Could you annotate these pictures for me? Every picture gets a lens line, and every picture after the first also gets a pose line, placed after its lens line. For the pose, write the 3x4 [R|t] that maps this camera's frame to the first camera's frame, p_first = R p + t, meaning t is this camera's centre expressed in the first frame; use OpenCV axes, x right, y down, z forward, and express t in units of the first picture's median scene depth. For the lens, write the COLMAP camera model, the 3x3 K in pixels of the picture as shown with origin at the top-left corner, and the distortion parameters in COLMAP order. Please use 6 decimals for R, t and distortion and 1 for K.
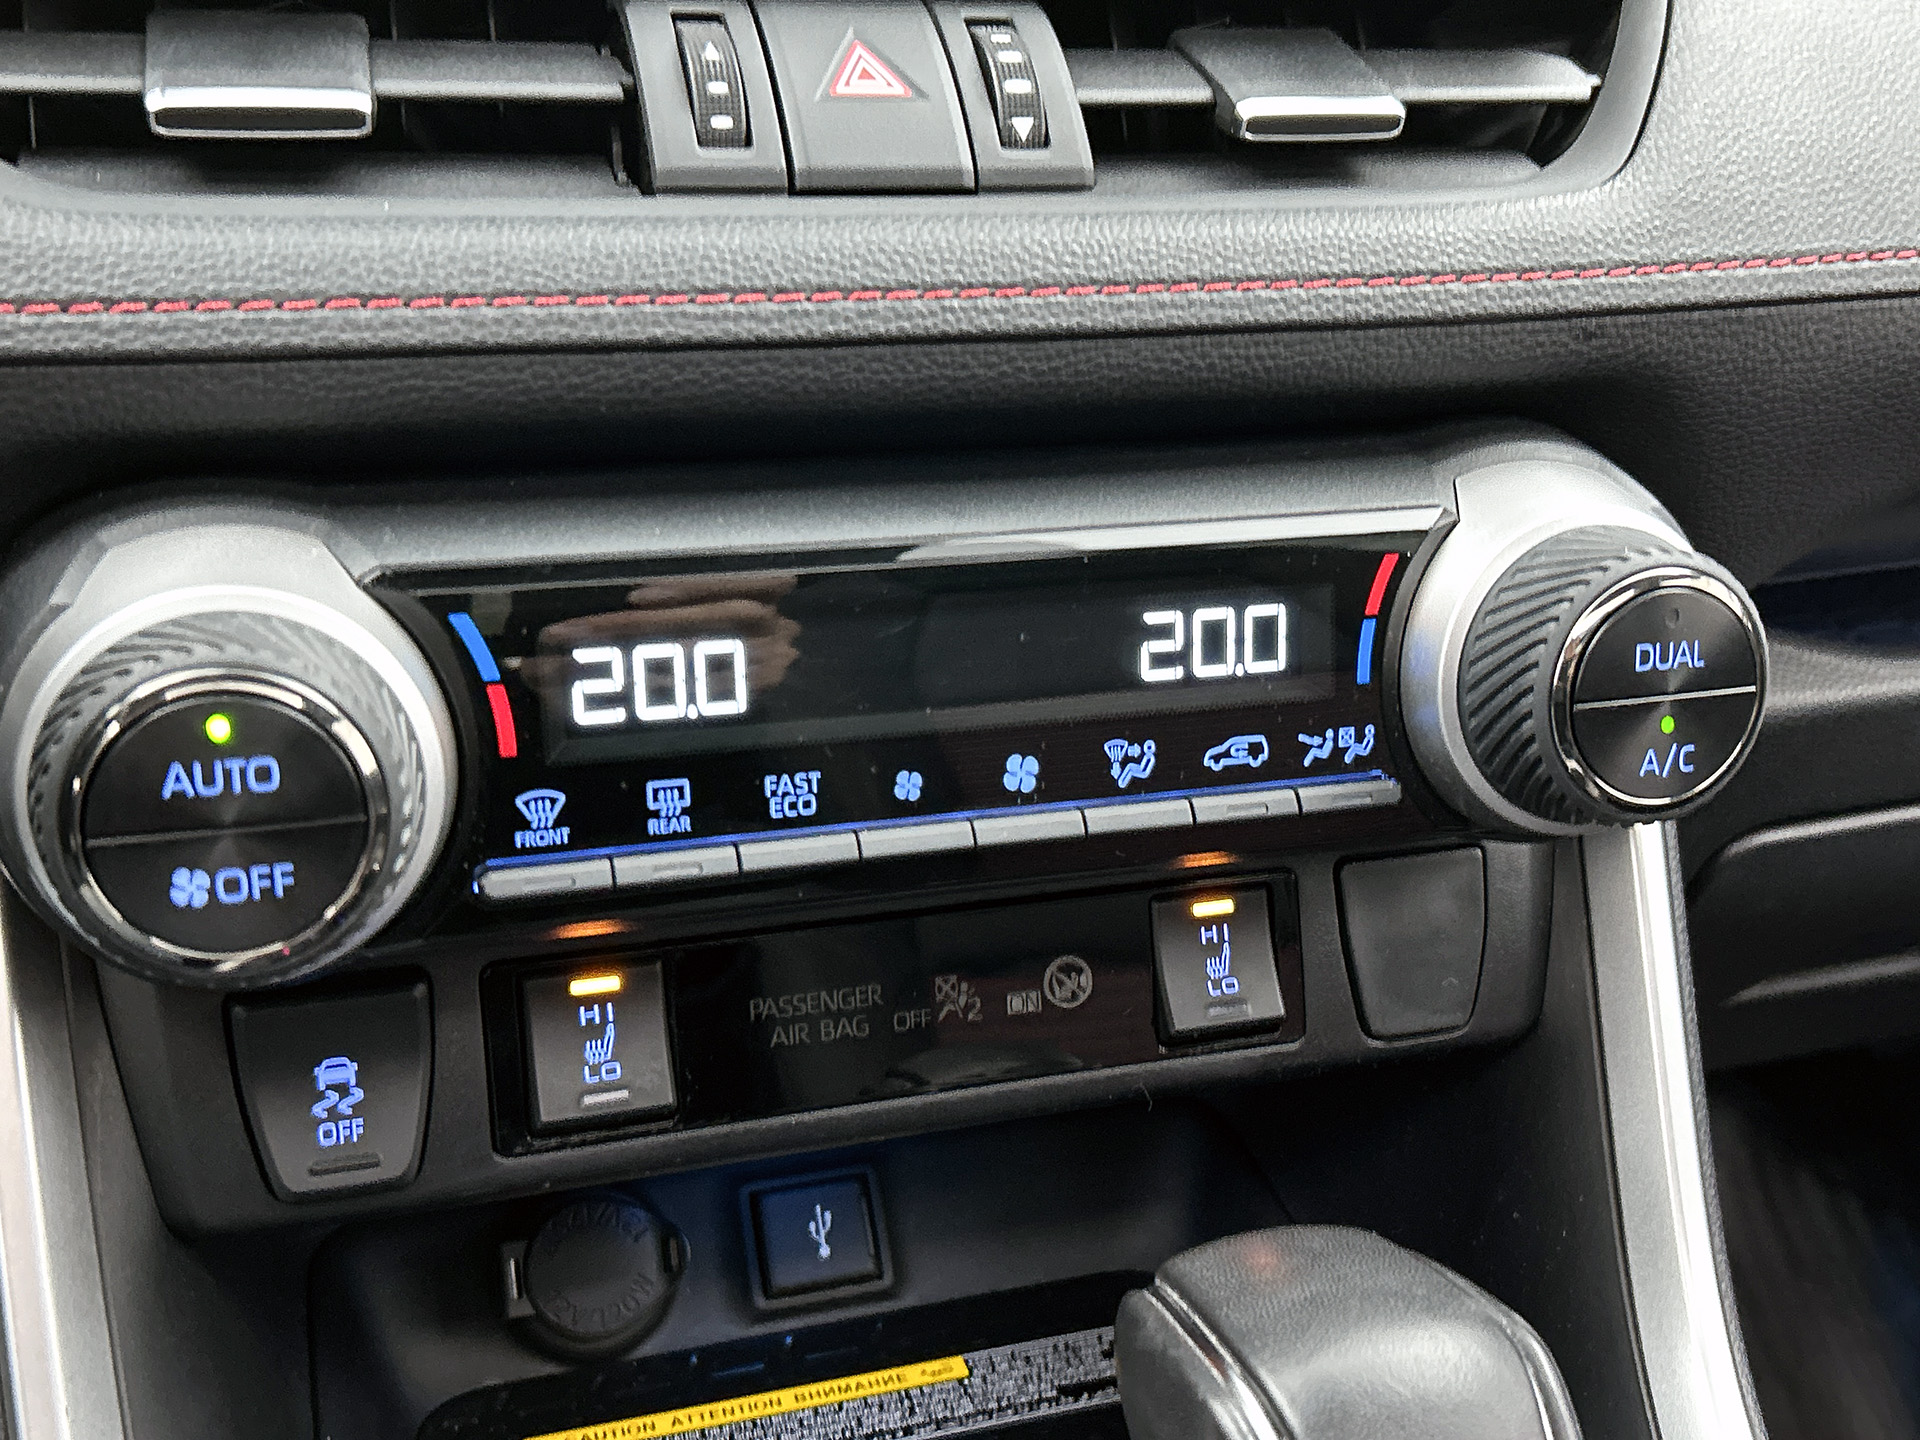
lens RADIAL K [[2018.0, 0, 955.1], [0, 2018.0, 708.8], [0, 0, 1]] dist [0.040705, 0.000000]
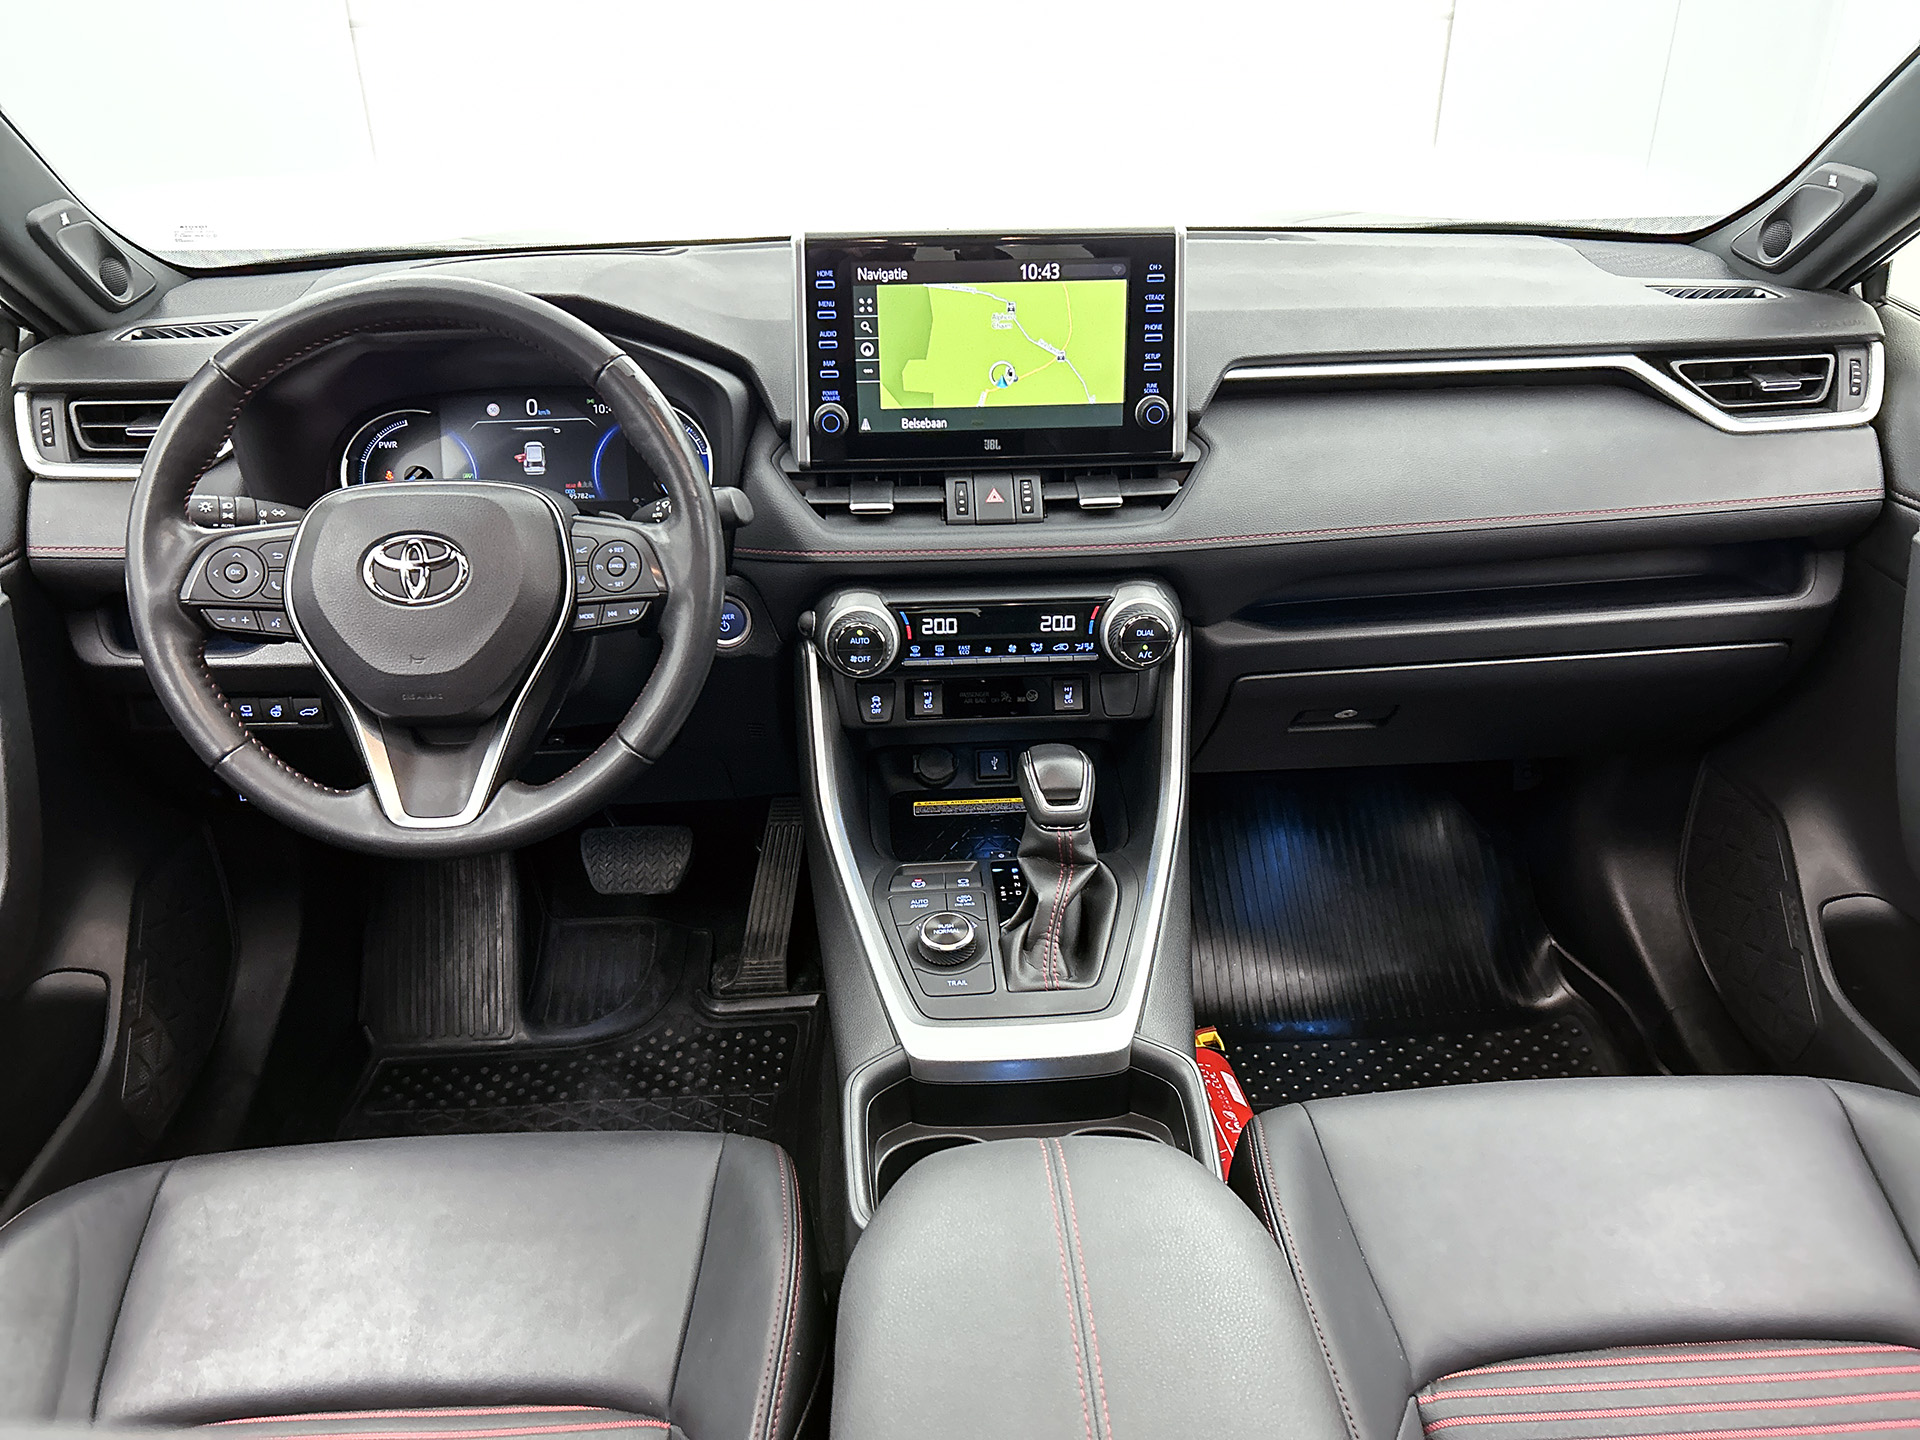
lens RADIAL K [[1456.6, 0, 956.6], [0, 1456.6, 724.1], [0, 0, 1]] dist [0.021799, -0.009345]
pose [[0.968709, 0.080337, -0.234838, 0.704258], [-0.054853, 0.992067, 0.113110, -0.168557], [0.242062, -0.096689, 0.965431, -2.319681]]
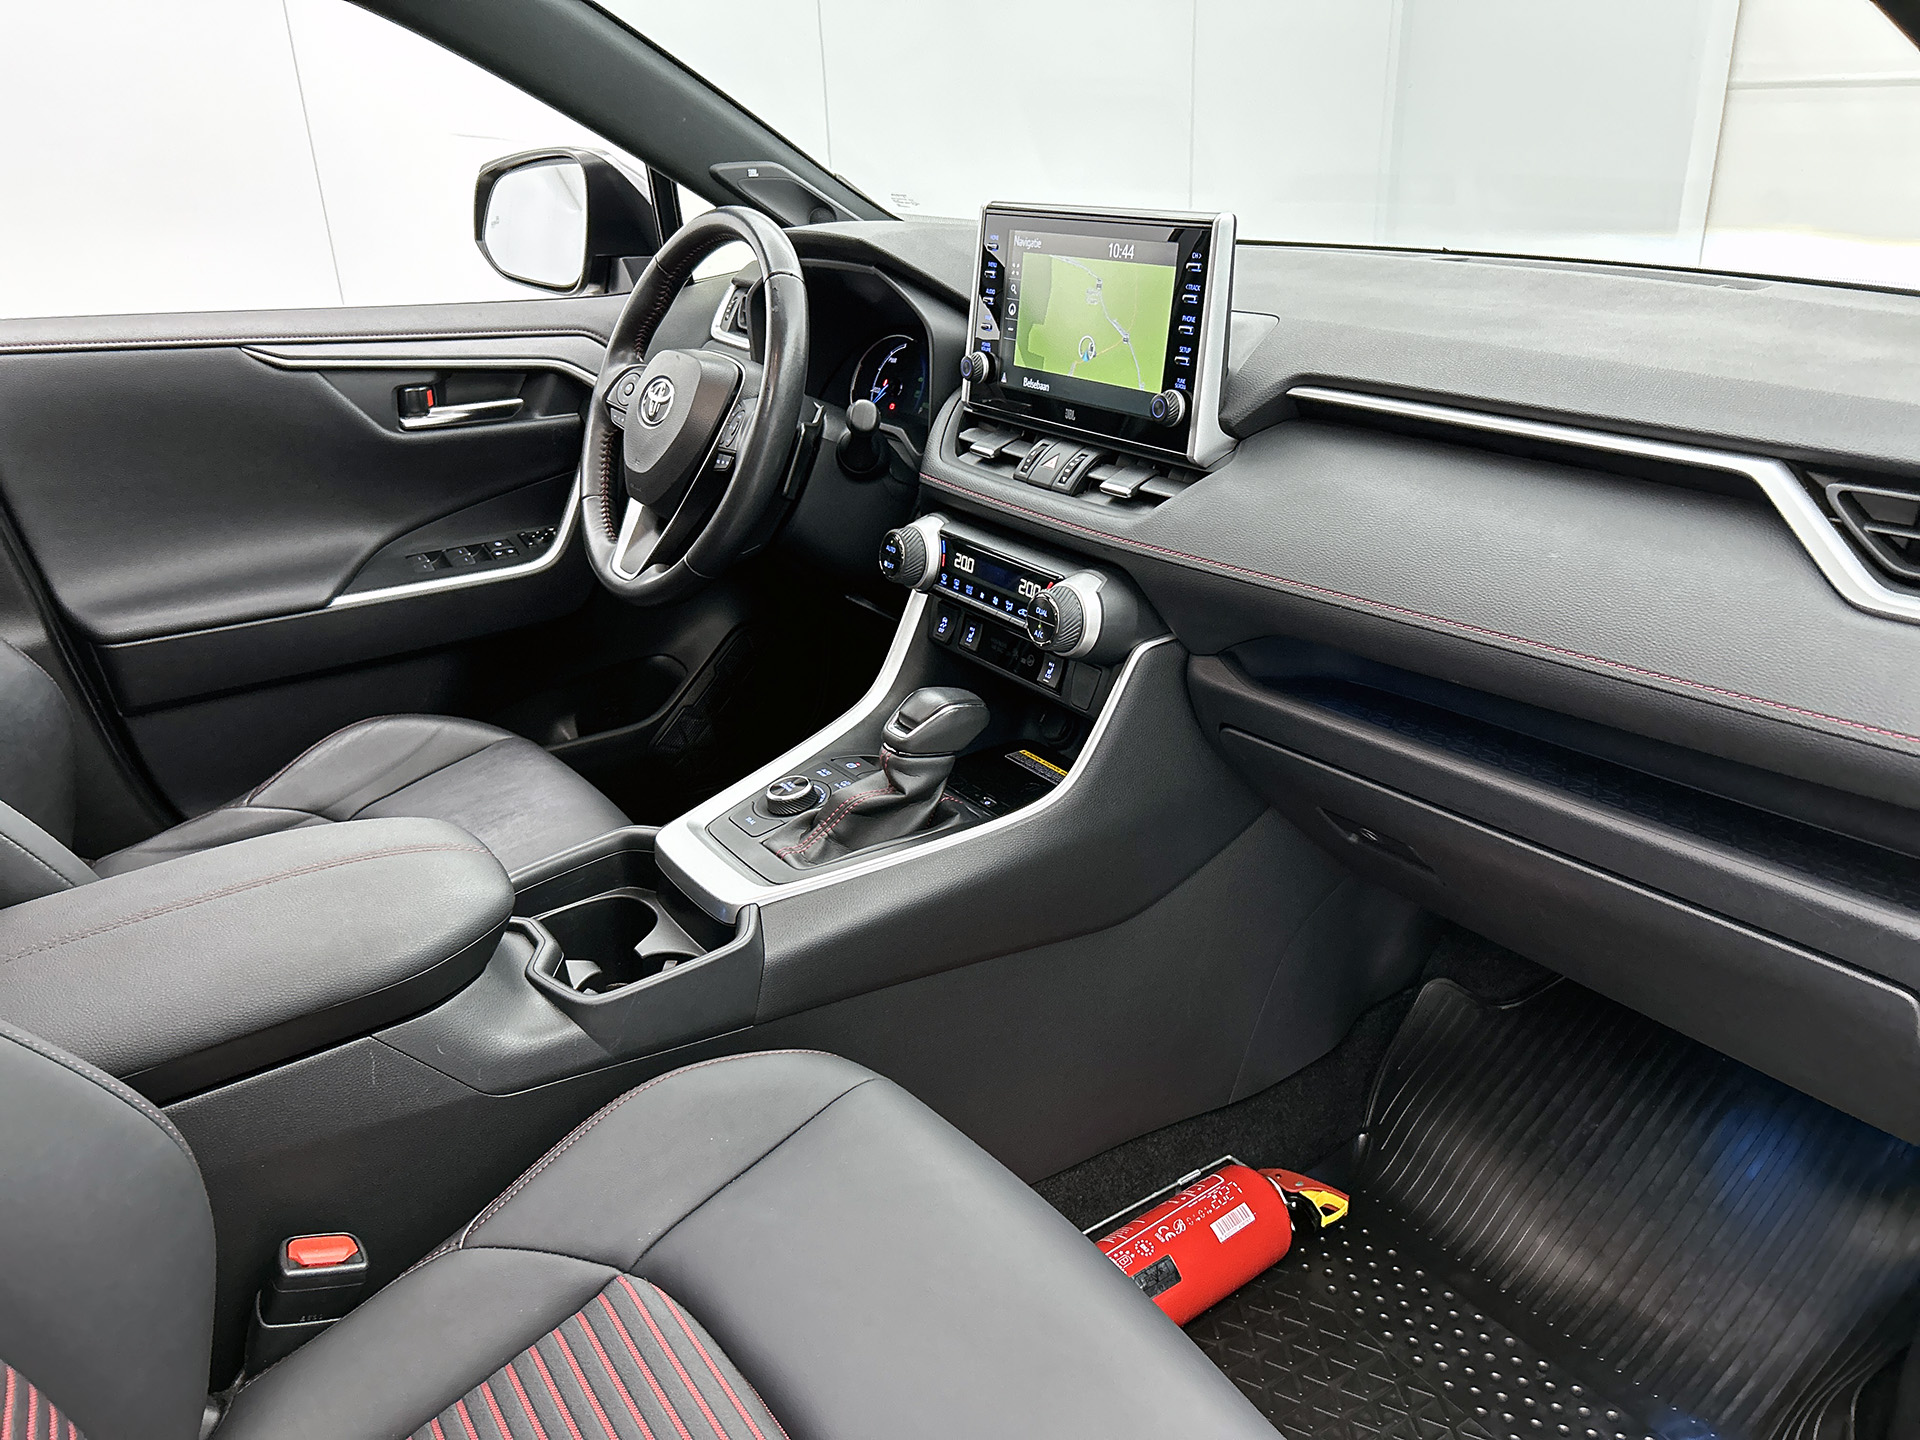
lens RADIAL K [[1456.6, 0, 969.9], [0, 1456.6, 718.6], [0, 0, 1]] dist [0.021799, -0.009345]
pose [[0.292788, 0.335425, -0.895413, 3.224805], [-0.310196, 0.919124, 0.242877, -0.537486], [0.904463, 0.206643, 0.373156, -0.347822]]
